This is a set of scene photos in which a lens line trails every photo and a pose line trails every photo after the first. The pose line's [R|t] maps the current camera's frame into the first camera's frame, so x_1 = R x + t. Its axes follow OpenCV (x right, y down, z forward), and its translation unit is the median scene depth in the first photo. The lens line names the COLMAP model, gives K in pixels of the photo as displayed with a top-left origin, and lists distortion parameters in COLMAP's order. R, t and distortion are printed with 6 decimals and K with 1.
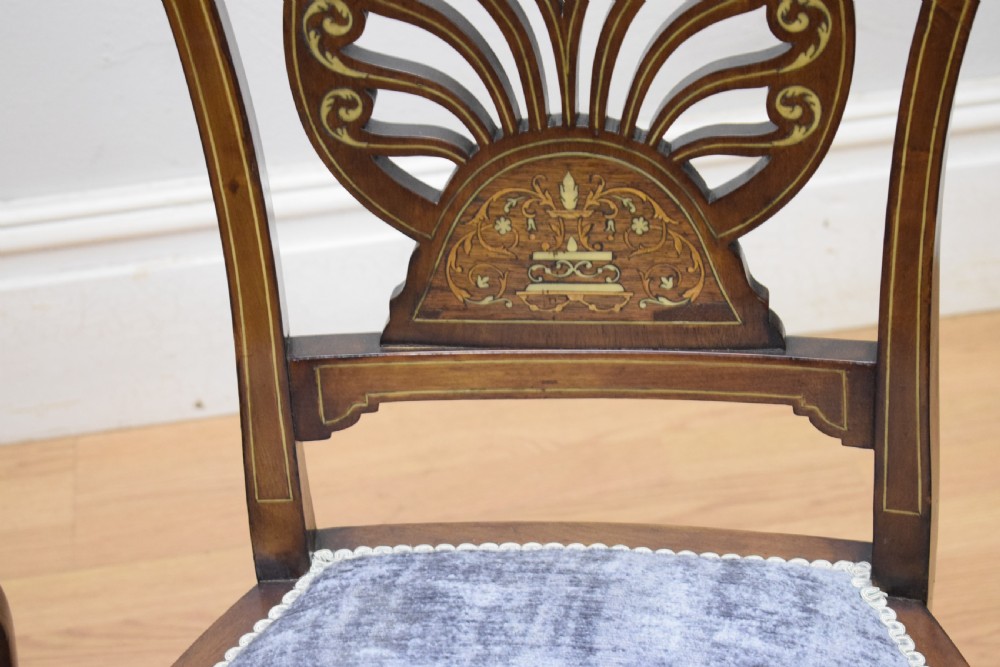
lens RADIAL K [[2275.7, 0, 500.0], [0, 2275.7, 333.5], [0, 0, 1]] dist [-0.034213, 0.058362]
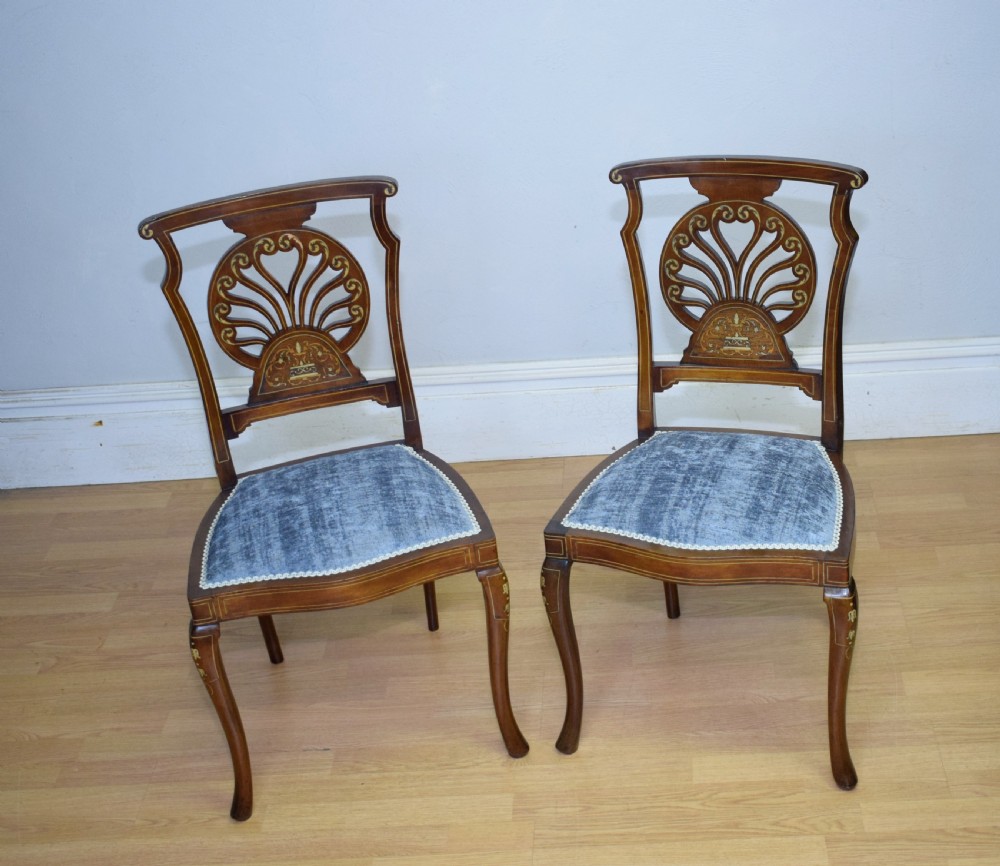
lens RADIAL K [[1644.9, 0, 603.8], [0, 1644.9, 437.6], [0, 0, 1]] dist [-0.027190, 0.008632]
pose [[0.989591, 0.070013, -0.125731, 0.157779], [-0.084295, 0.990113, -0.112115, 0.415730], [0.116638, 0.121546, 0.985709, -1.483334]]
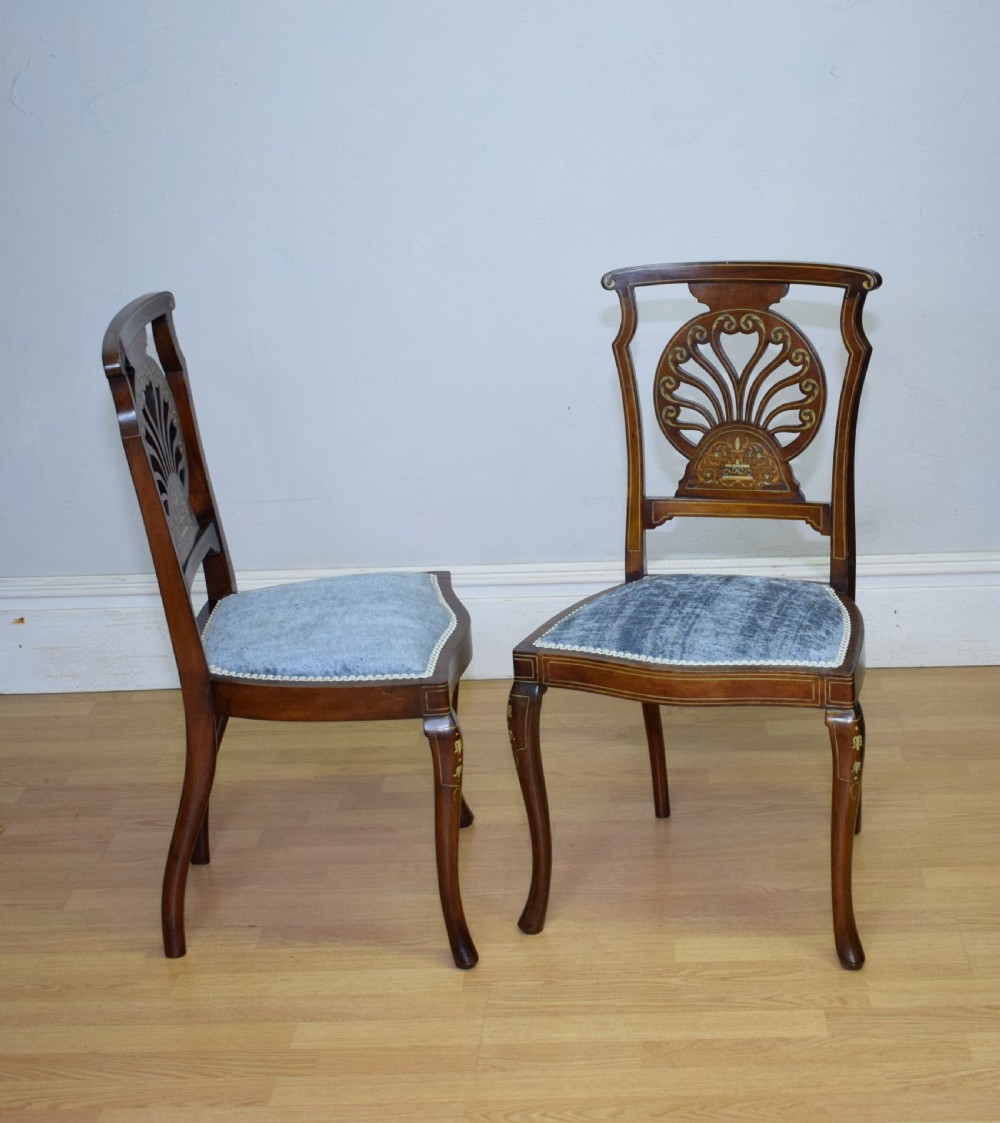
lens RADIAL K [[1955.9, 0, 612.4], [0, 1955.9, 577.0], [0, 0, 1]] dist [-0.019702, -0.032452]
pose [[0.986327, 0.078899, -0.144688, 0.264168], [-0.118243, 0.950358, -0.287815, 0.907966], [0.114797, 0.300988, 0.946693, -1.523232]]
